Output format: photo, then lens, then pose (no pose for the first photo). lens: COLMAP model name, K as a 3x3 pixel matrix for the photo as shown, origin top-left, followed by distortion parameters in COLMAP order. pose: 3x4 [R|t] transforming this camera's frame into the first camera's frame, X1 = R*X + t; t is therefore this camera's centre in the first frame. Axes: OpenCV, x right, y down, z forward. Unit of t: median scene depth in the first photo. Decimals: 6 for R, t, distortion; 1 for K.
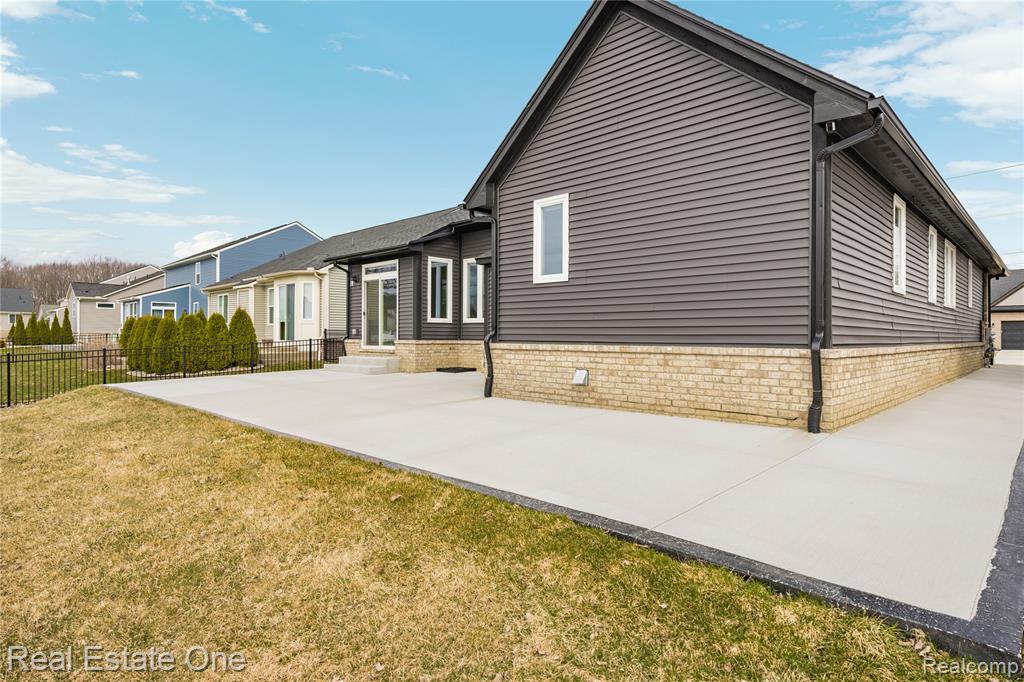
lens RADIAL K [[560.1, 0, 510.7], [0, 560.1, 333.9], [0, 0, 1]] dist [0.002628, -0.000943]
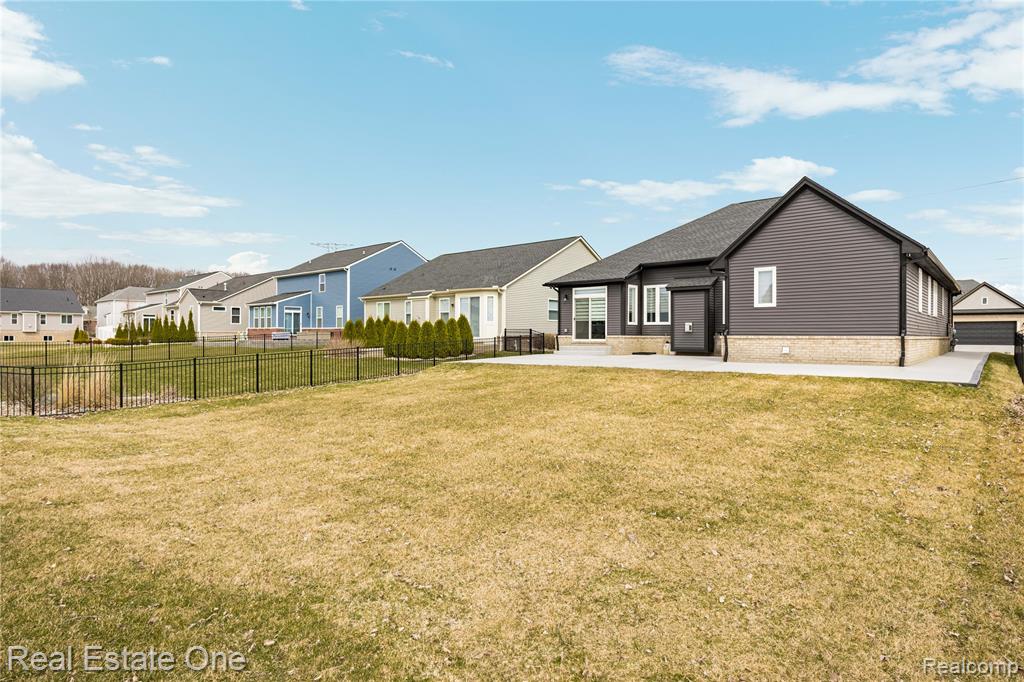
lens RADIAL K [[560.1, 0, 510.7], [0, 560.1, 333.9], [0, 0, 1]] dist [0.002628, -0.000943]
pose [[0.998464, -0.001597, 0.055386, -0.534172], [0.001539, 0.999998, 0.001092, 0.003835], [-0.055388, -0.001005, 0.998464, -0.571742]]
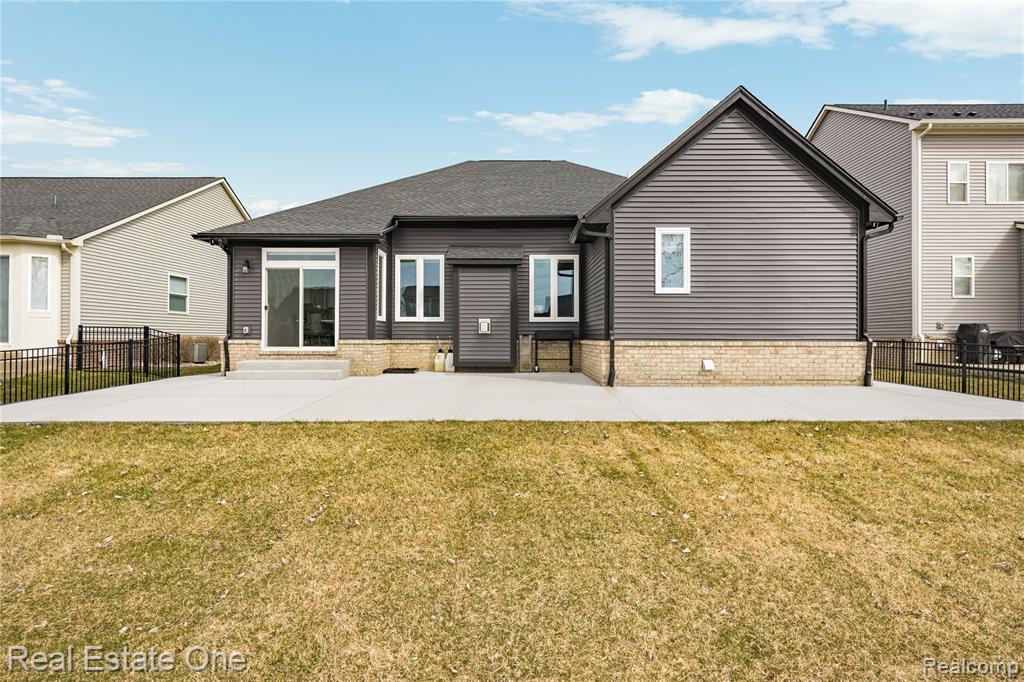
lens RADIAL K [[560.1, 0, 510.7], [0, 560.1, 333.9], [0, 0, 1]] dist [0.002628, -0.000943]
pose [[0.725390, 0.000978, 0.688337, -0.570242], [-0.001590, 0.999999, 0.000254, 0.000855], [-0.688336, -0.001279, 0.725391, 0.165665]]
